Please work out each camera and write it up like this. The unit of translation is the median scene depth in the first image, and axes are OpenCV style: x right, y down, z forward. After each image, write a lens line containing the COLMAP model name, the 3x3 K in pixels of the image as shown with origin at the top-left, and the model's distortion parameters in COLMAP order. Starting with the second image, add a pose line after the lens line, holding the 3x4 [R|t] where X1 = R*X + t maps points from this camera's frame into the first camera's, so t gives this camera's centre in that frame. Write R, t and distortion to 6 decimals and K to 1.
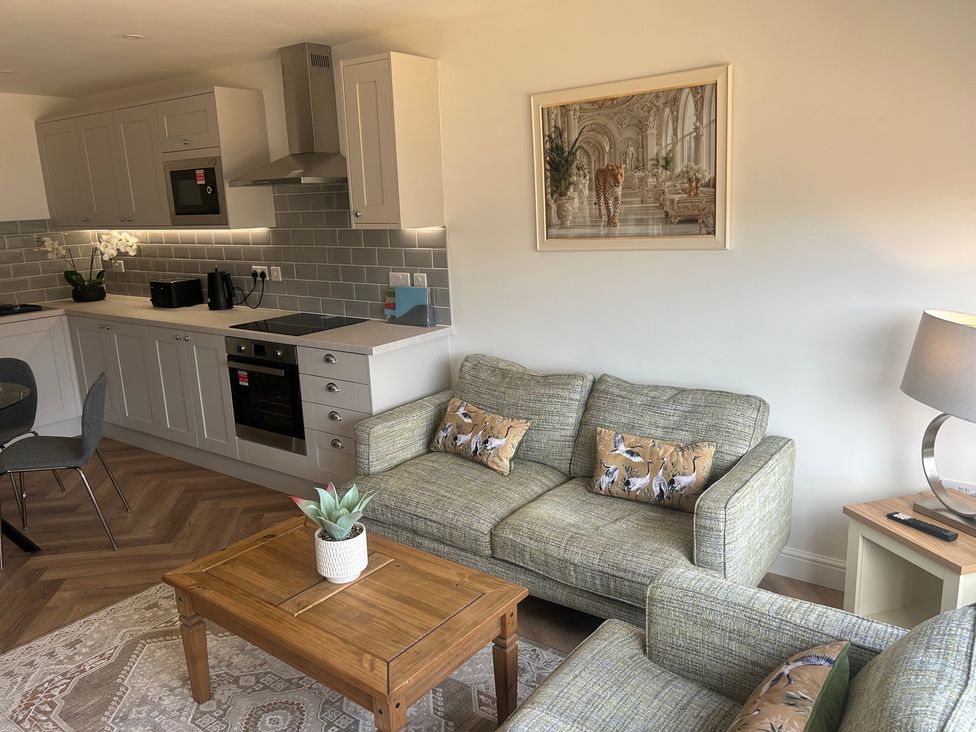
lens RADIAL K [[719.3, 0, 490.5], [0, 719.3, 361.1], [0, 0, 1]] dist [0.032051, -0.044123]
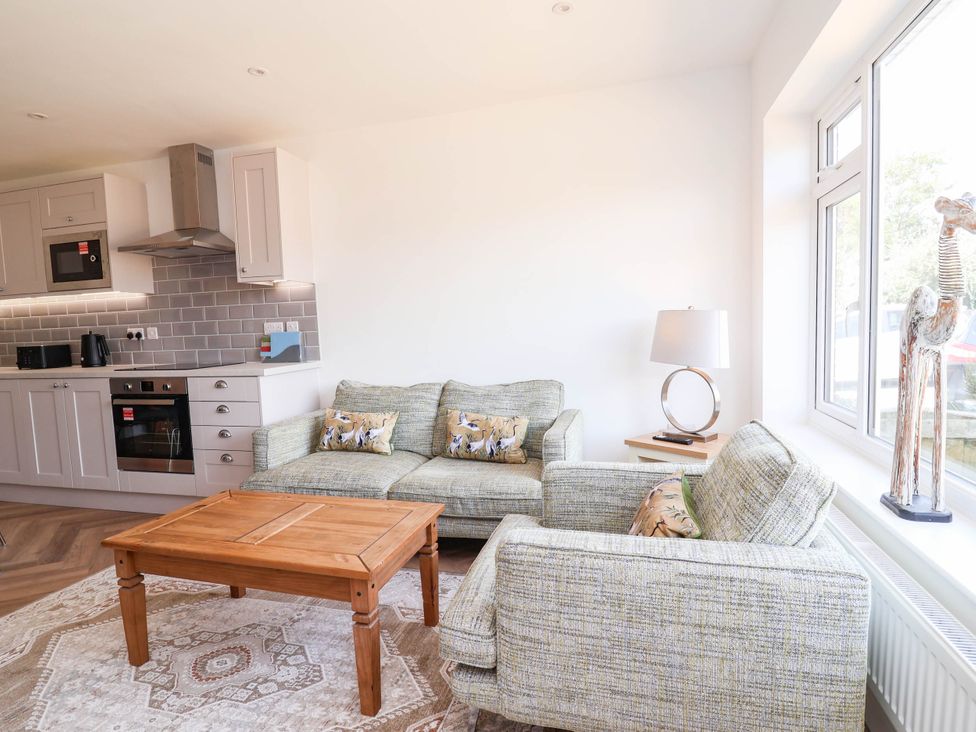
lens RADIAL K [[523.8, 0, 480.8], [0, 523.8, 366.0], [0, 0, 1]] dist [0.001614, -0.014200]
pose [[0.936103, -0.026971, 0.350692, -0.114123], [0.080945, 0.986812, -0.140176, 0.114231], [-0.342286, 0.159606, 0.925941, 0.037468]]
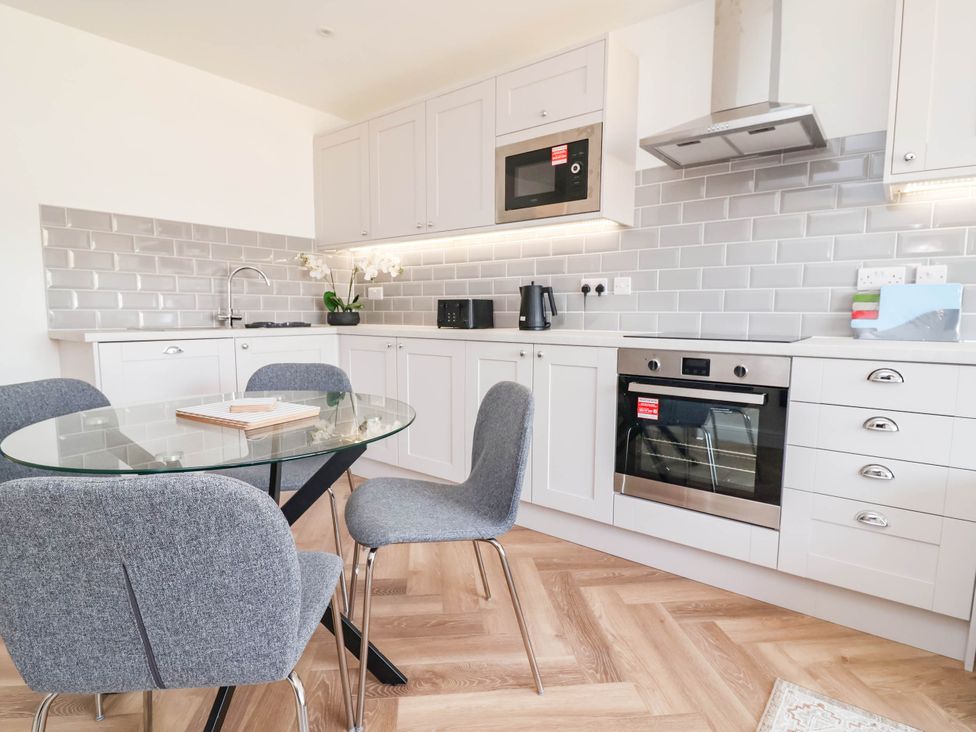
lens RADIAL K [[523.8, 0, 480.8], [0, 523.8, 366.0], [0, 0, 1]] dist [0.001614, -0.014200]
pose [[0.997780, 0.044467, -0.049573, -0.502367], [-0.050022, 0.991858, -0.117111, 0.052574], [0.043962, 0.119331, 0.991881, 0.506124]]
